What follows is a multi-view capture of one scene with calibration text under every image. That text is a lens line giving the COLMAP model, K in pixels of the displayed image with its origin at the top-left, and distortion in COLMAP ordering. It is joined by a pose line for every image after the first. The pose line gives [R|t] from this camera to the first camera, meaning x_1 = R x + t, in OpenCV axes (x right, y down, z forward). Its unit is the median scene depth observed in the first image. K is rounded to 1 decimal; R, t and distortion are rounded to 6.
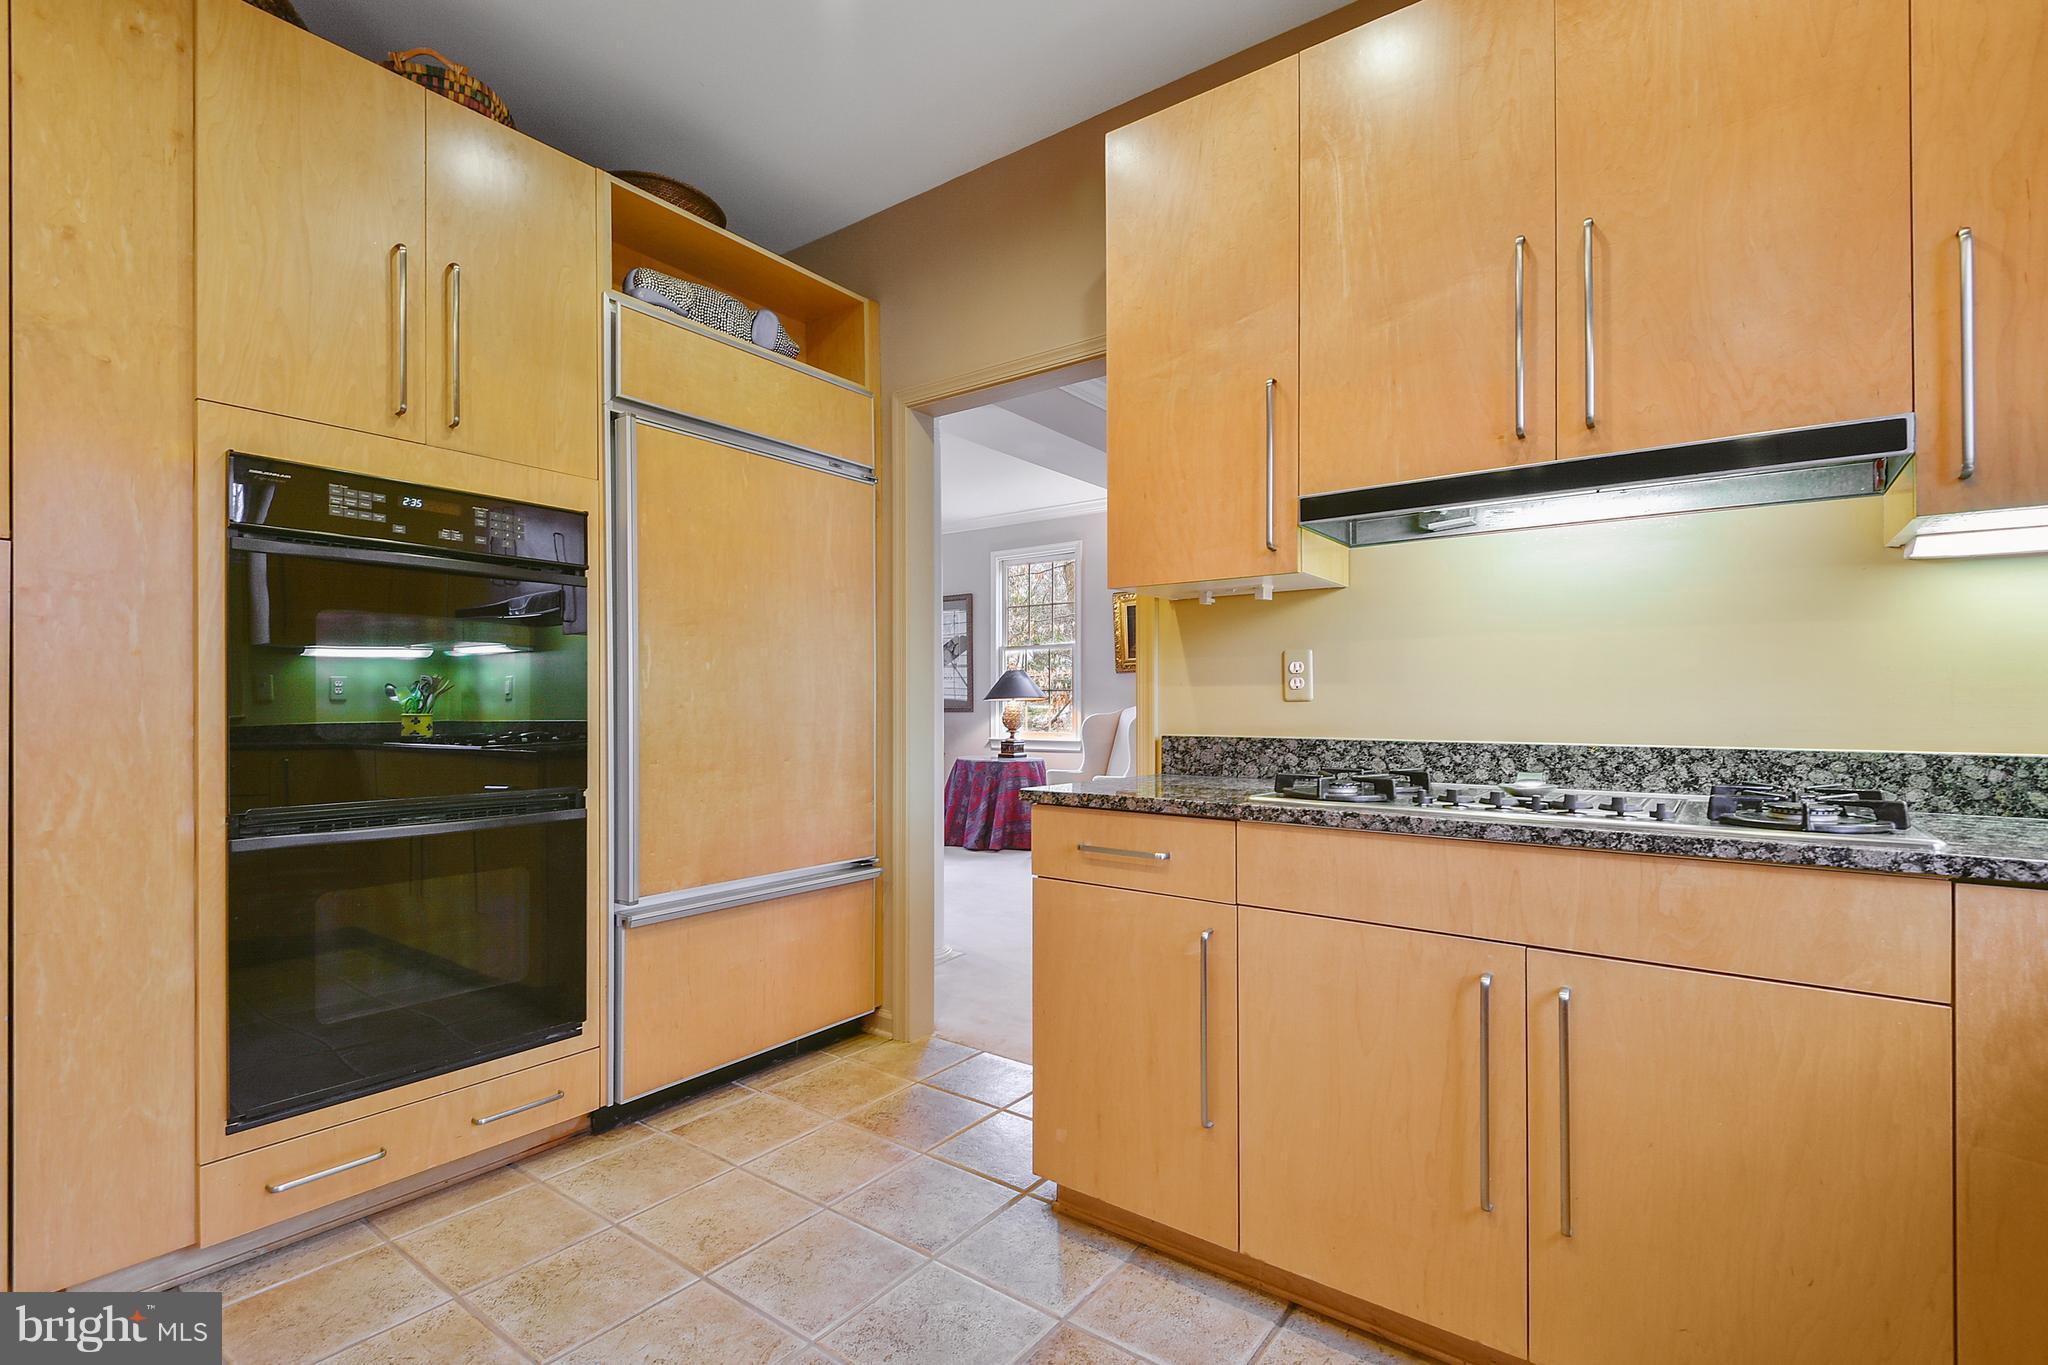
lens RADIAL K [[924.9, 0, 1027.1], [0, 924.9, 700.7], [0, 0, 1]] dist [0.014001, -0.000091]
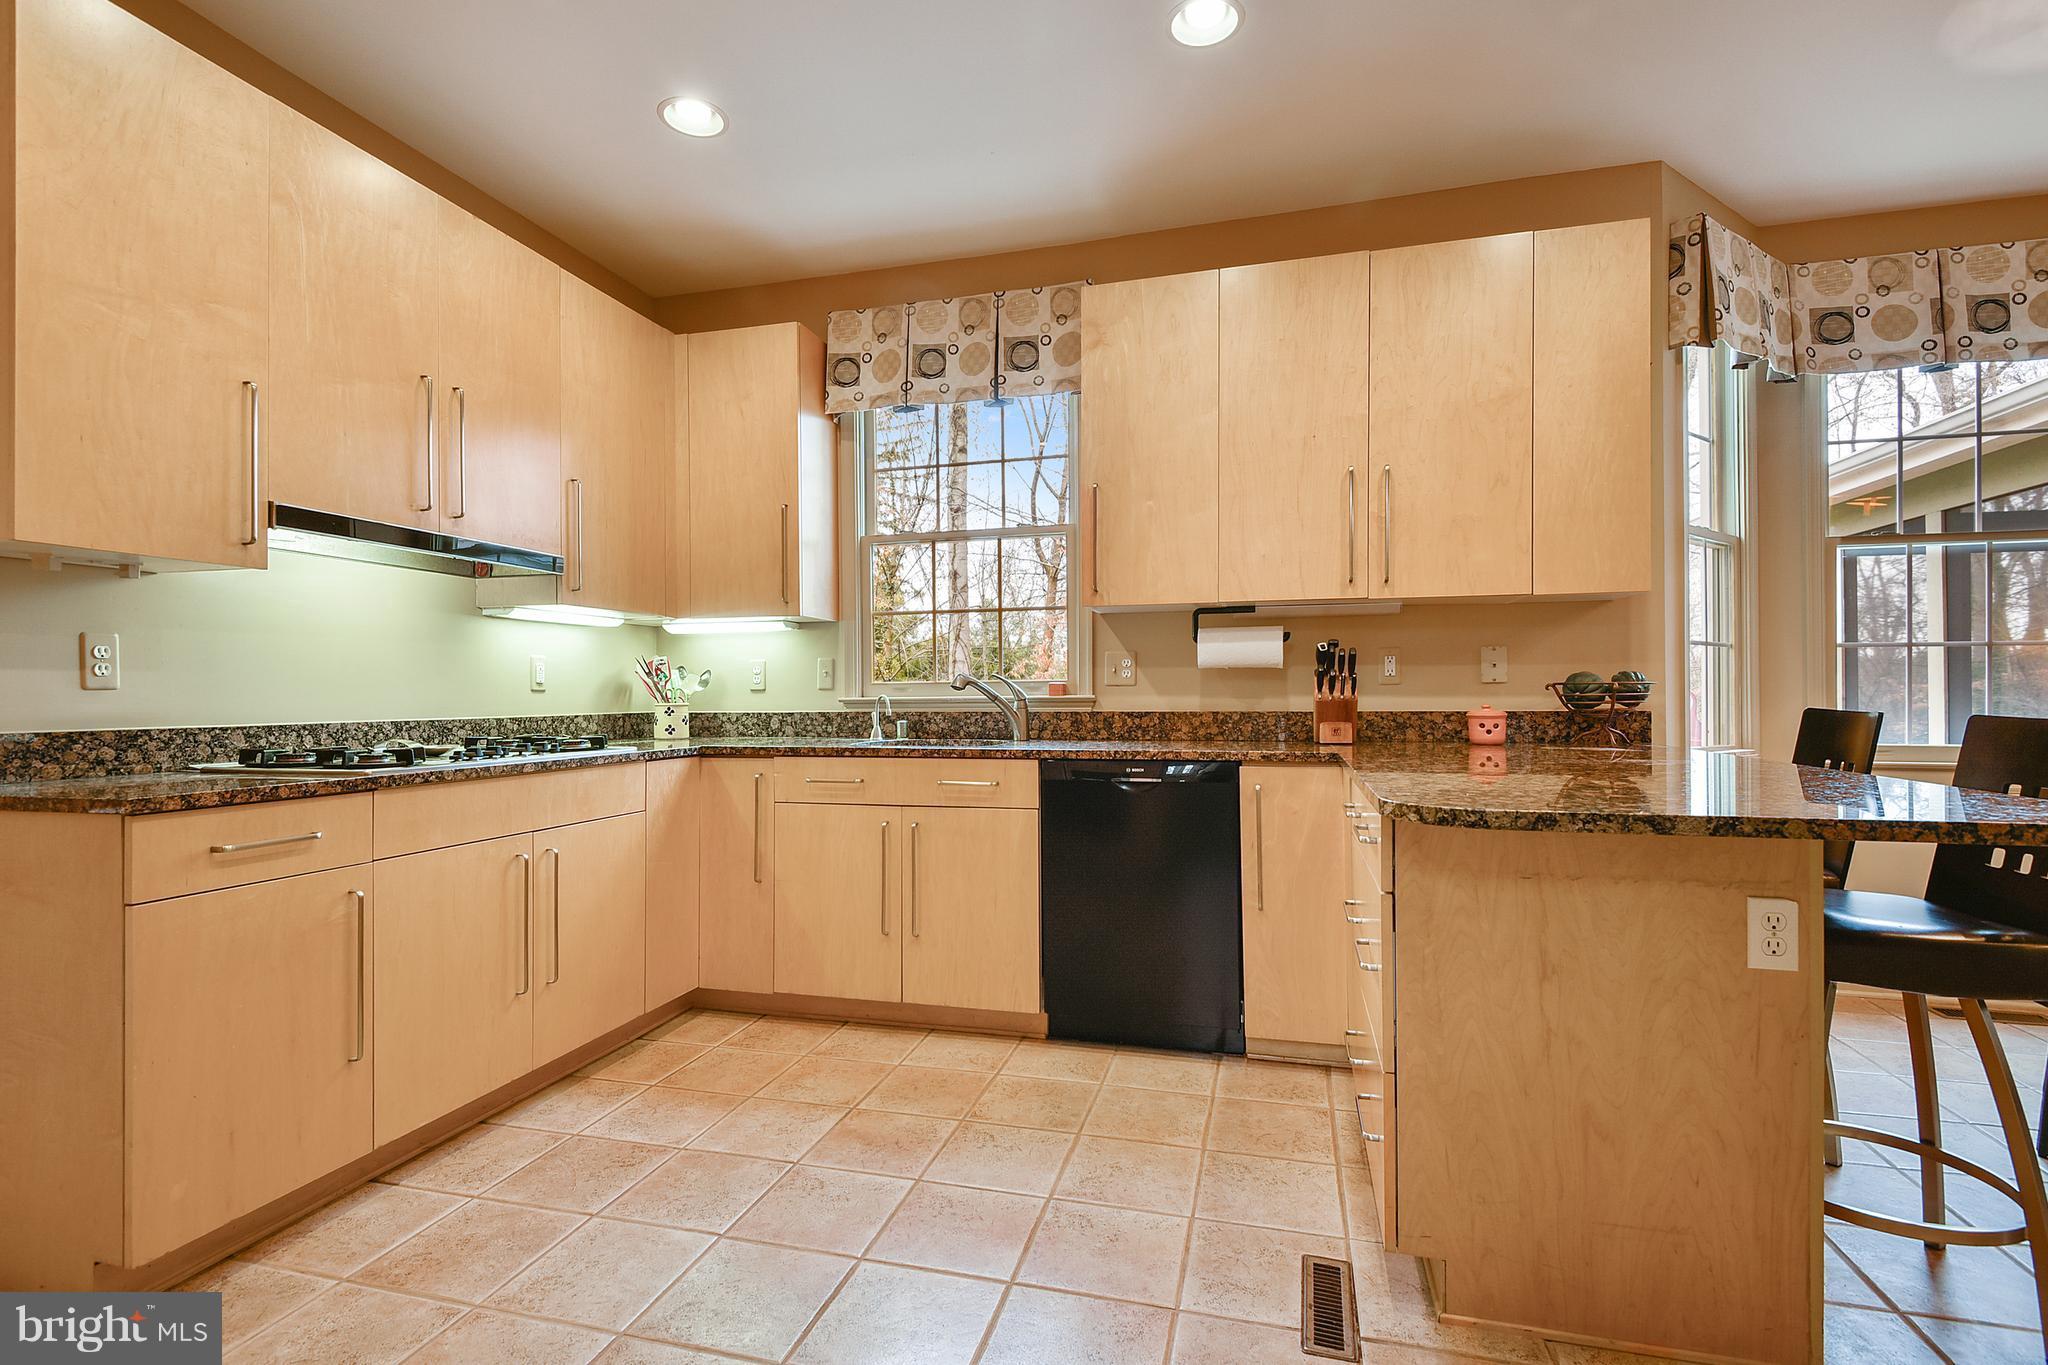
lens RADIAL K [[978.7, 0, 1024.0], [0, 978.7, 682.5], [0, 0, 1]] dist [0.004860, 0.000434]
pose [[-0.361430, 0.007524, 0.932369, -1.114038], [-0.002877, 0.999954, -0.009184, -0.000131], [-0.932395, -0.006002, -0.361391, 0.601522]]
